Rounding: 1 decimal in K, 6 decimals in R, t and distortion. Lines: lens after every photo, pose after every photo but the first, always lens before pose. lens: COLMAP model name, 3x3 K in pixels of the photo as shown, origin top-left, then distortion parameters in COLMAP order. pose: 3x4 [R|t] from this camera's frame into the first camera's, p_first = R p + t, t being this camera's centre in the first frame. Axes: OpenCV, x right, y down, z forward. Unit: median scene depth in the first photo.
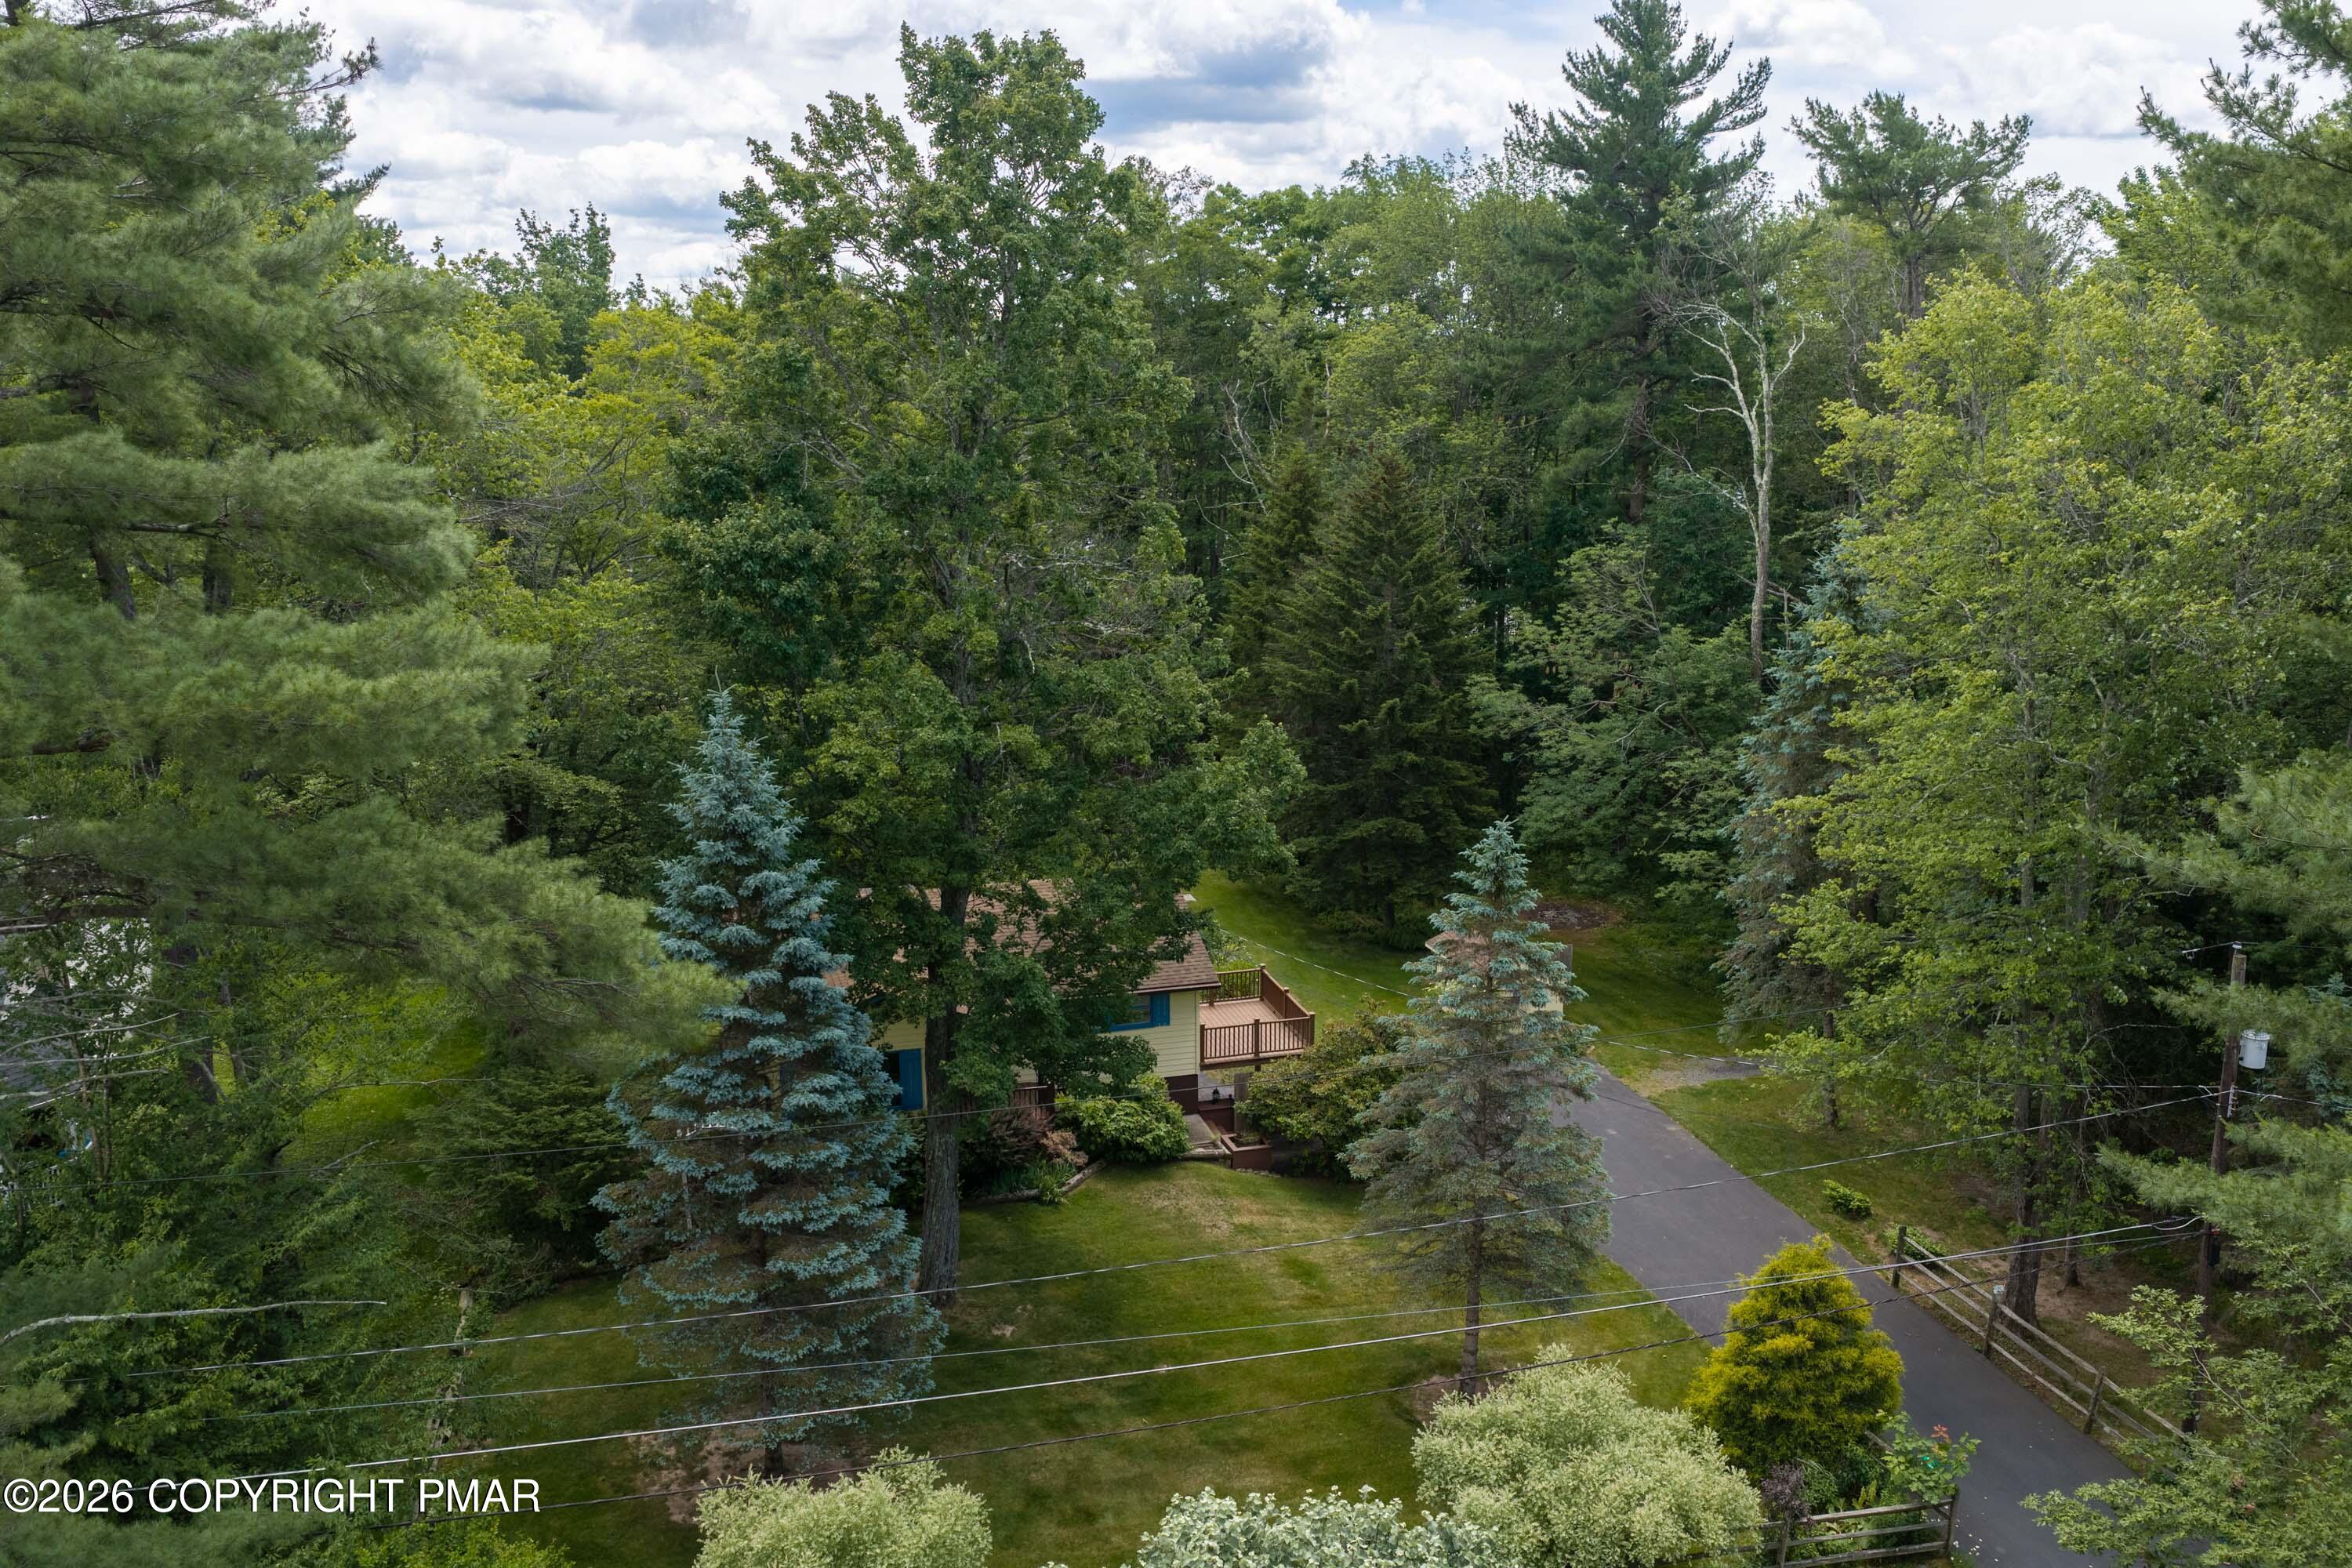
lens RADIAL K [[1918.7, 0, 1176.0], [0, 1918.7, 784.0], [0, 0, 1]] dist [-0.003247, -0.004185]
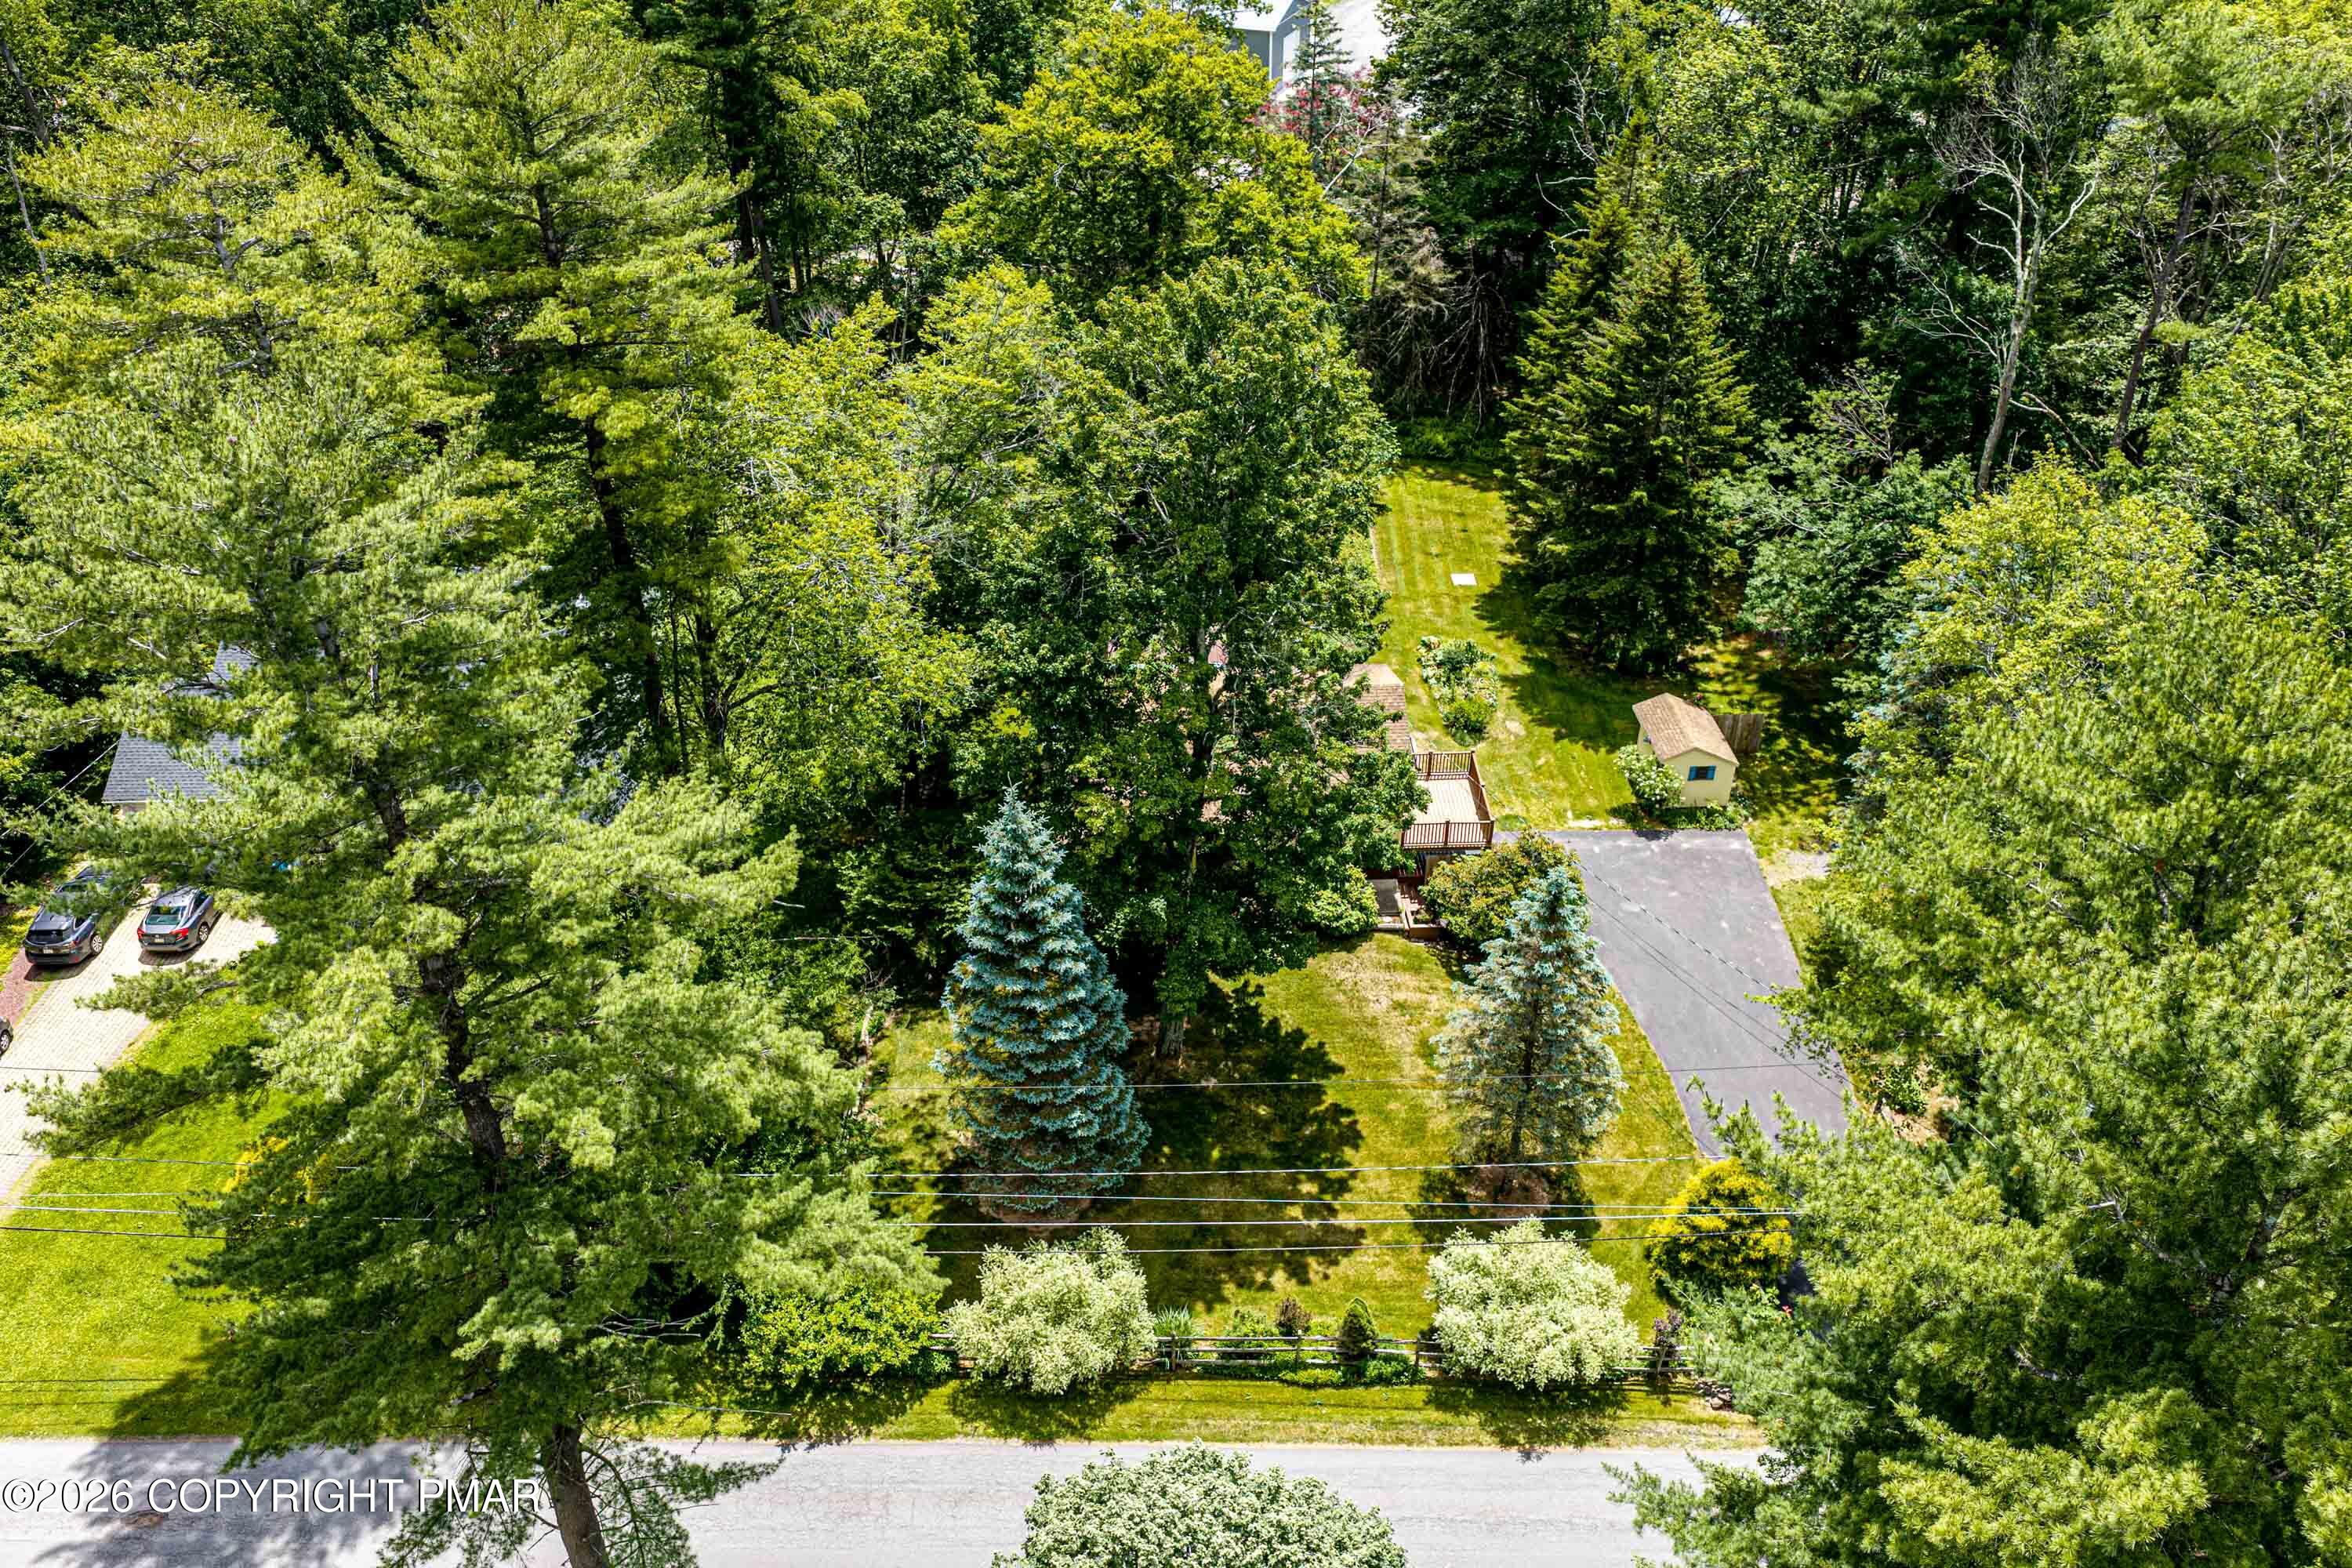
lens RADIAL K [[1881.5, 0, 1179.5], [0, 1881.5, 776.3], [0, 0, 1]] dist [-0.000420, 0.001871]
pose [[0.972291, 0.132147, -0.192842, 0.176306], [-0.052092, 0.926632, 0.372342, -0.609196], [0.227898, -0.351979, 0.907840, -0.315860]]
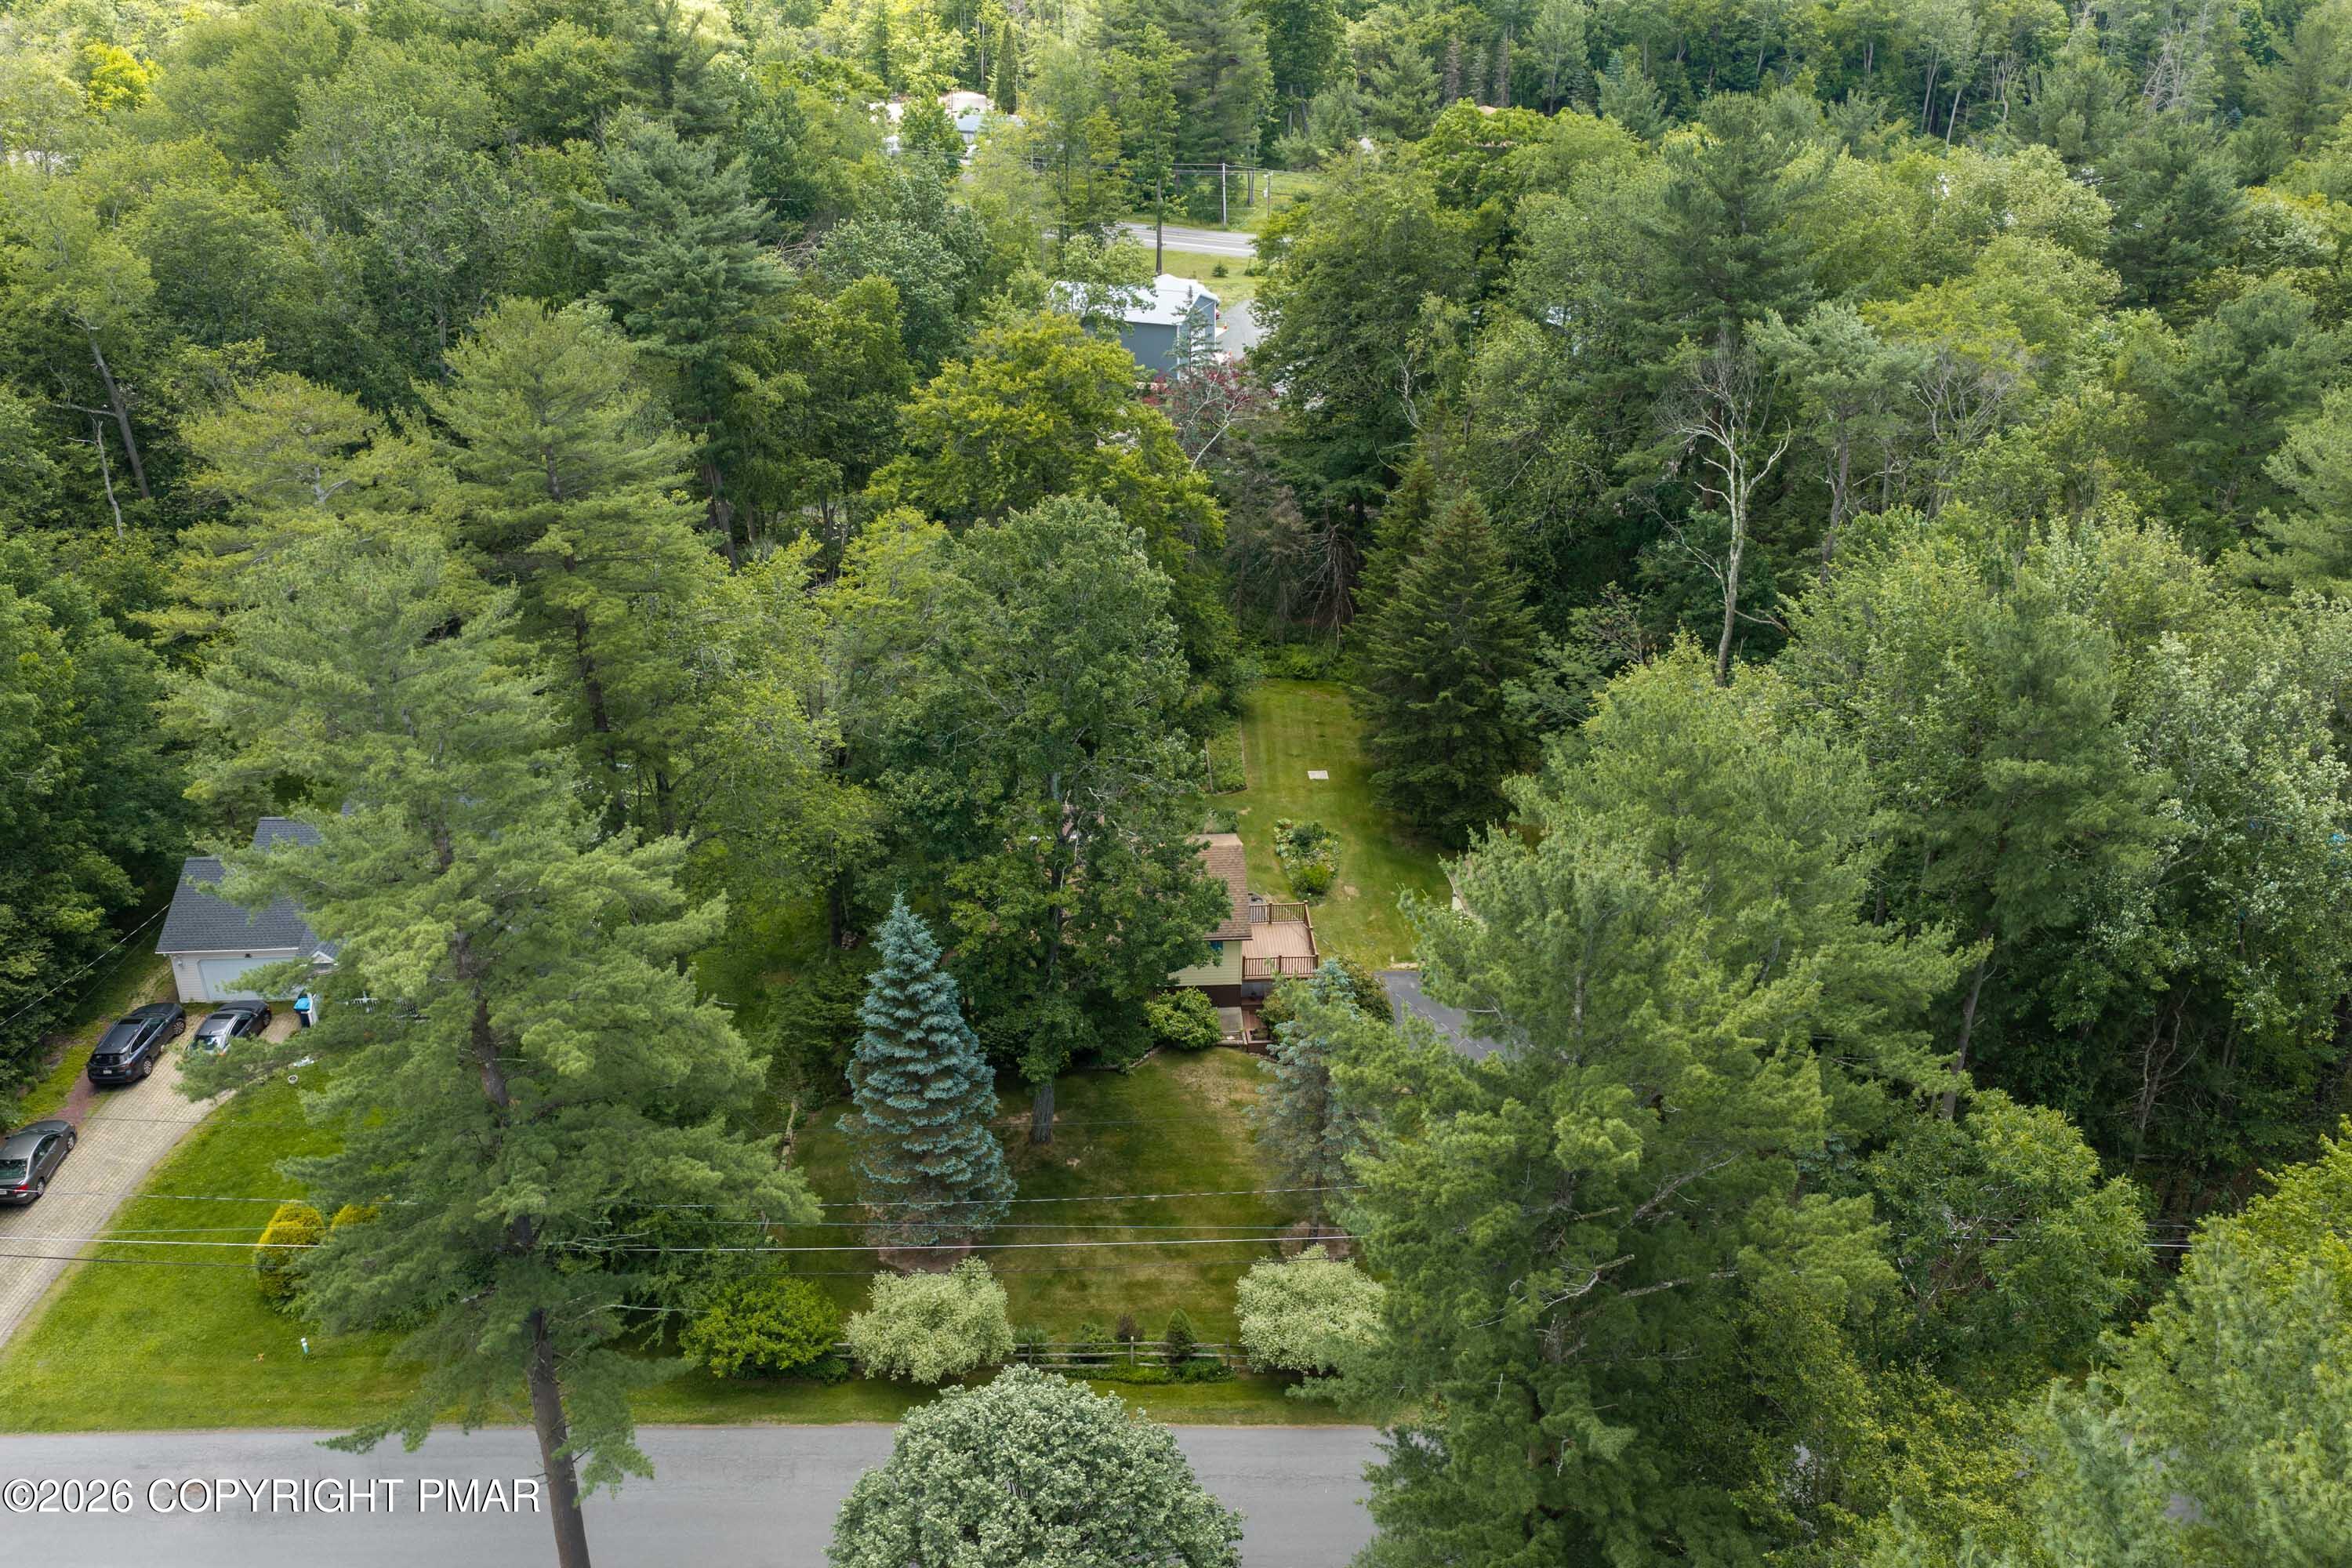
lens RADIAL K [[1859.5, 0, 1176.0], [0, 1859.5, 784.0], [0, 0, 1]] dist [0.004831, -0.015326]
pose [[0.977021, 0.095948, -0.190324, 0.386521], [-0.047467, 0.968471, 0.244563, -0.627267], [0.207789, -0.229909, 0.950771, -0.715789]]
